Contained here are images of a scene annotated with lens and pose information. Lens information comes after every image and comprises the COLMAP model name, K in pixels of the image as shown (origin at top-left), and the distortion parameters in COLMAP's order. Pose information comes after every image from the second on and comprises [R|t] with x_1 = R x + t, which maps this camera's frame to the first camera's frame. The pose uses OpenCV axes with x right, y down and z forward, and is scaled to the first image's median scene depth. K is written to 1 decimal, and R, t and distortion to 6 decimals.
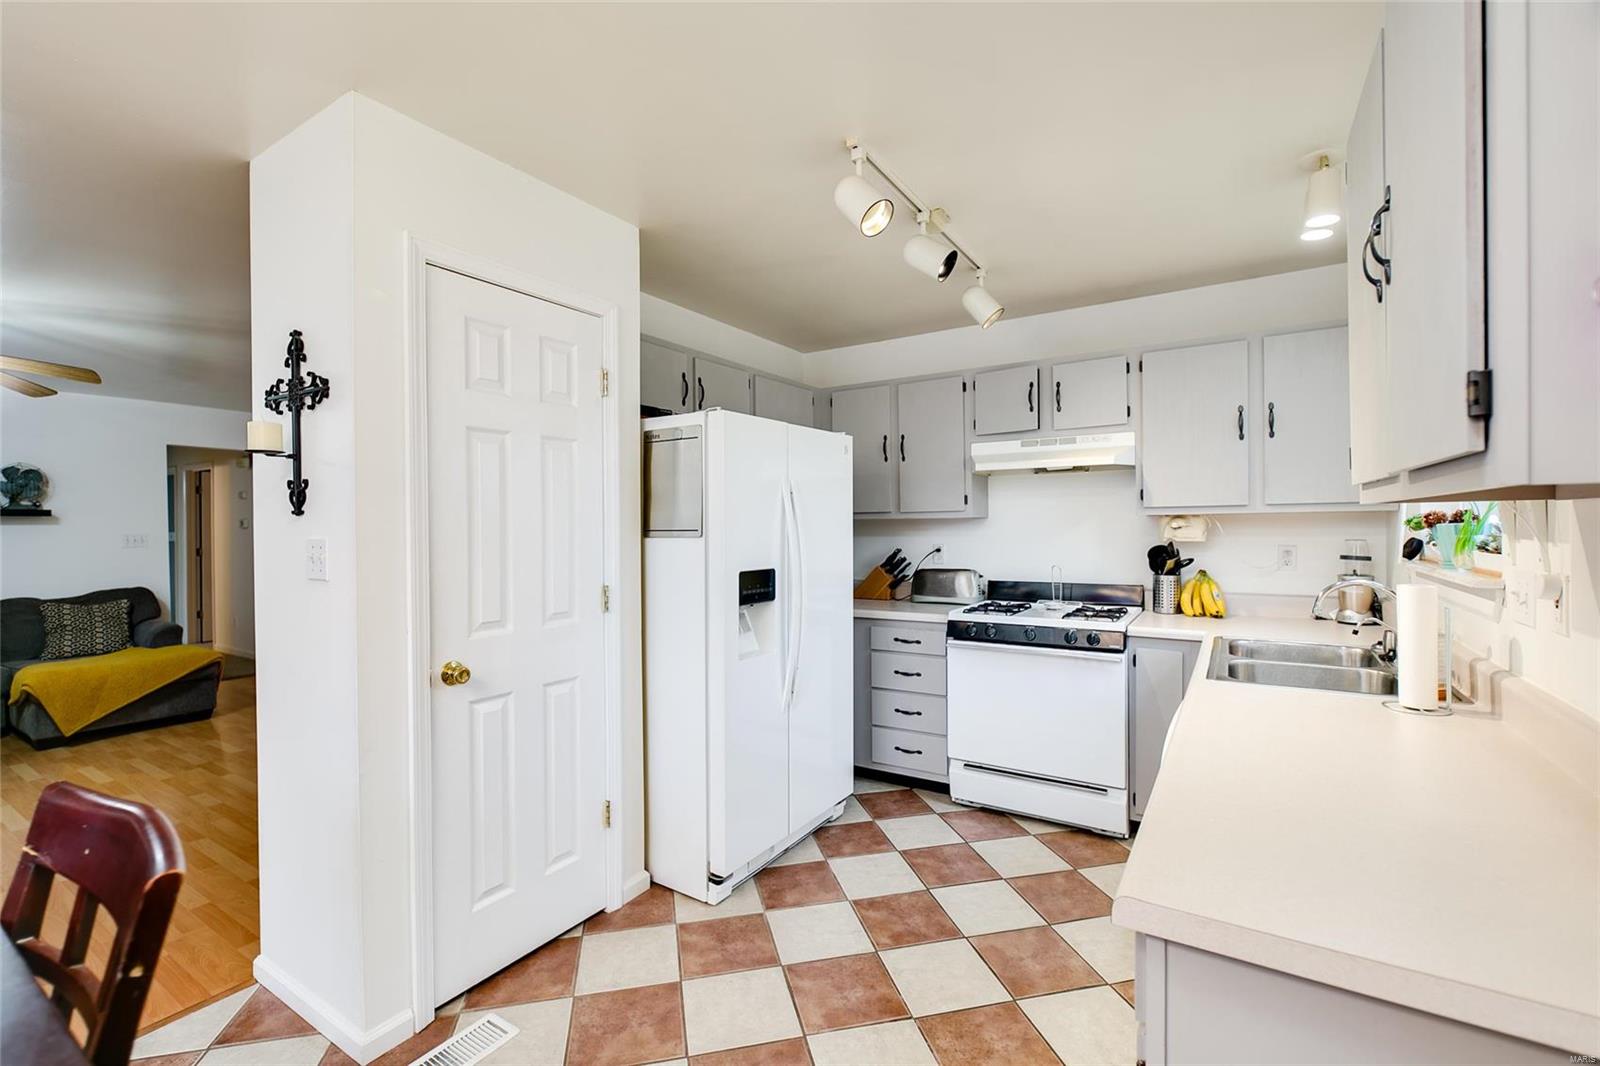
lens RADIAL K [[706.1, 0, 816.9], [0, 706.1, 536.6], [0, 0, 1]] dist [-0.004762, -0.000263]
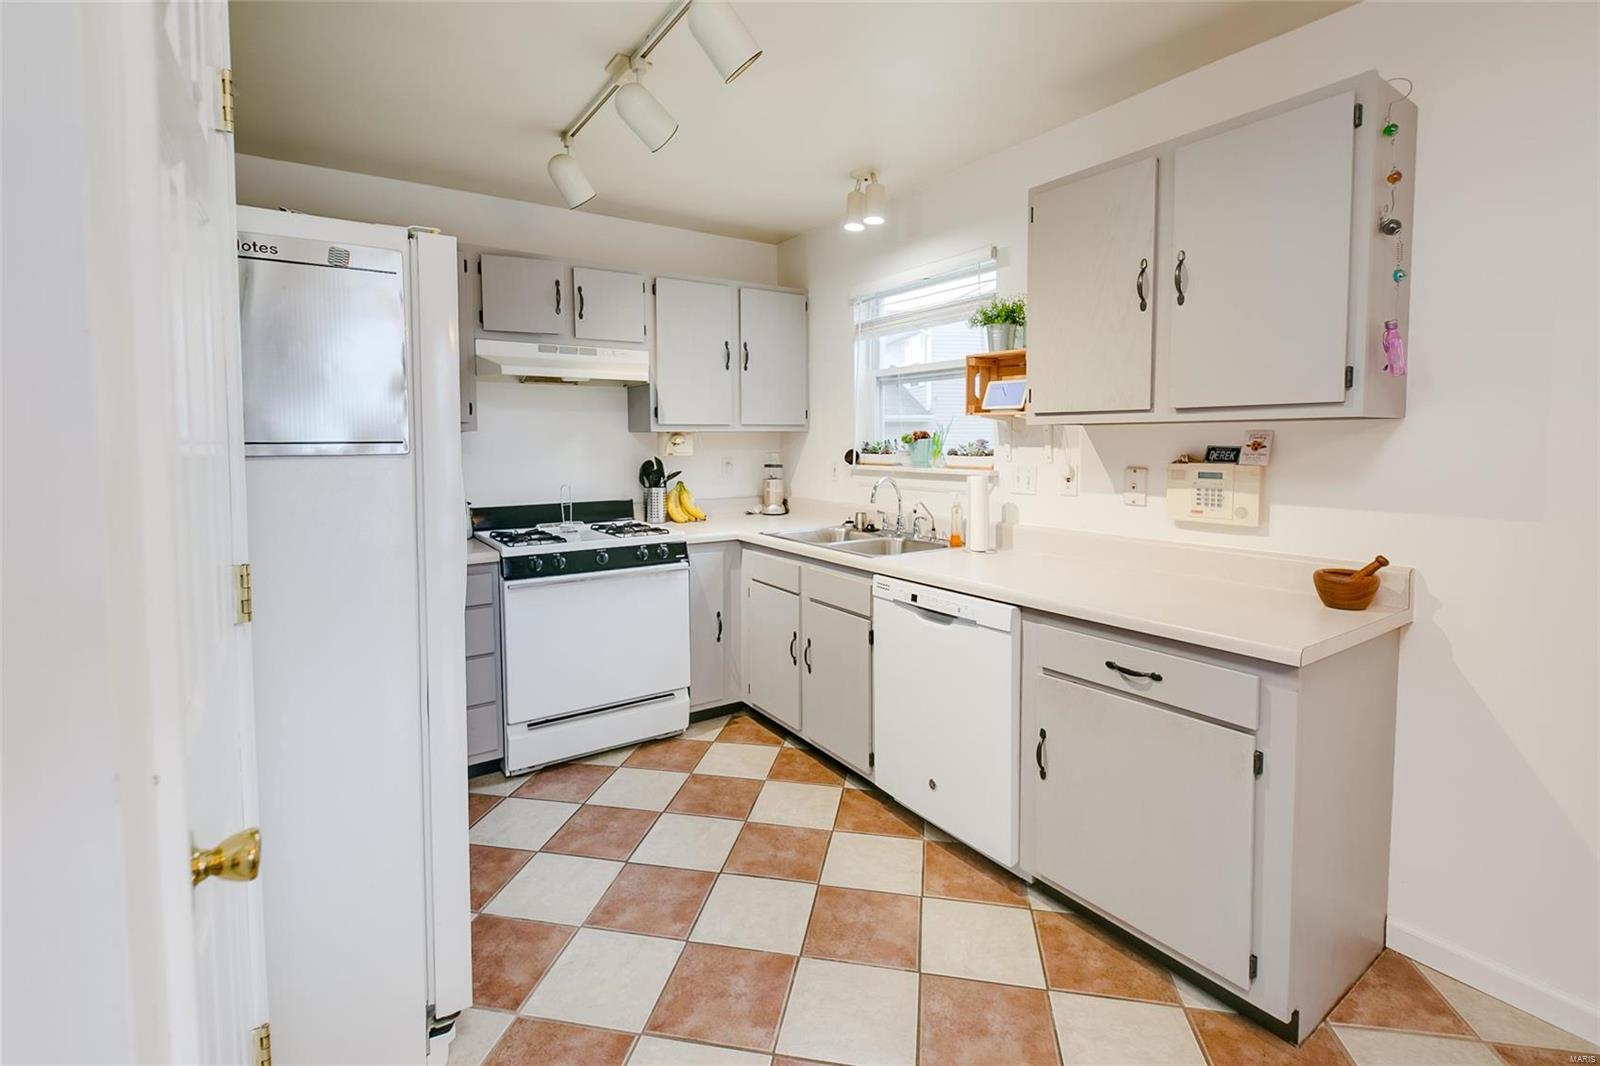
lens RADIAL K [[706.1, 0, 801.5], [0, 706.1, 485.5], [0, 0, 1]] dist [-0.004762, -0.000263]
pose [[0.405717, -0.051119, 0.912568, -0.430404], [0.017233, 0.998685, 0.048282, 0.003014], [-0.913836, -0.003863, 0.406064, 0.380880]]
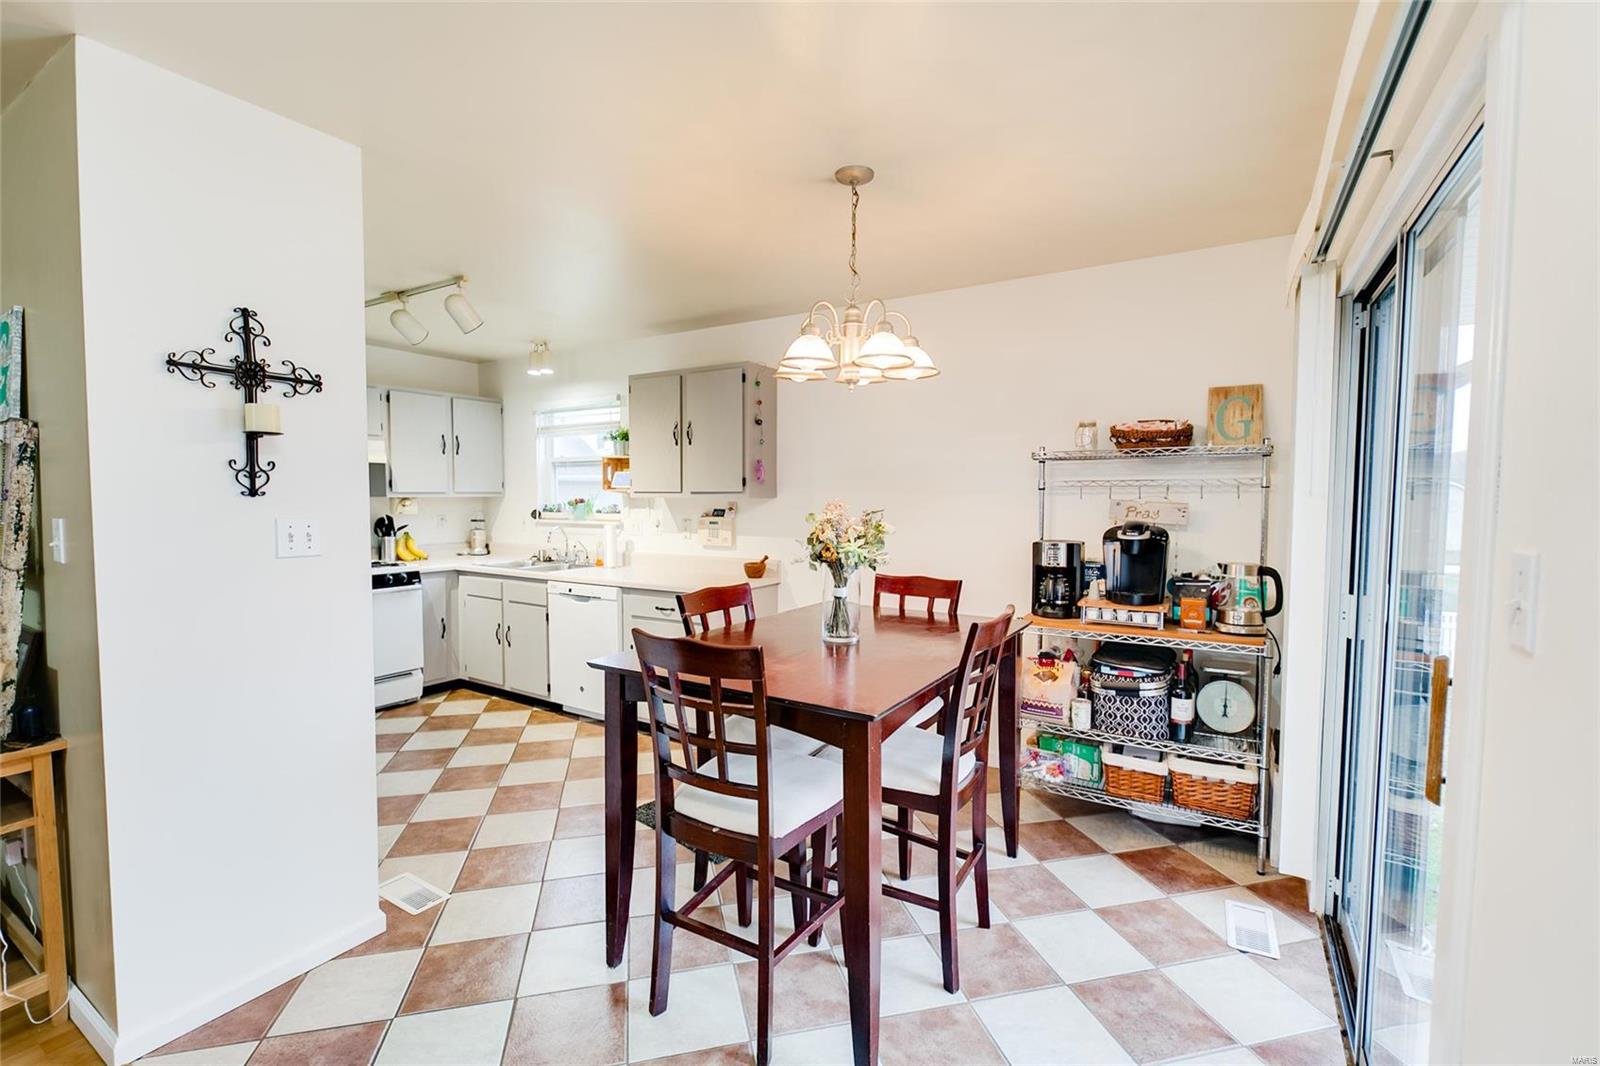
lens RADIAL K [[706.1, 0, 791.0], [0, 706.1, 534.8], [0, 0, 1]] dist [-0.004762, -0.000263]
pose [[0.011253, -0.046019, 0.998877, -1.079413], [0.015406, 0.998830, 0.045844, -0.005874], [-0.999818, 0.014873, 0.011949, 0.123895]]
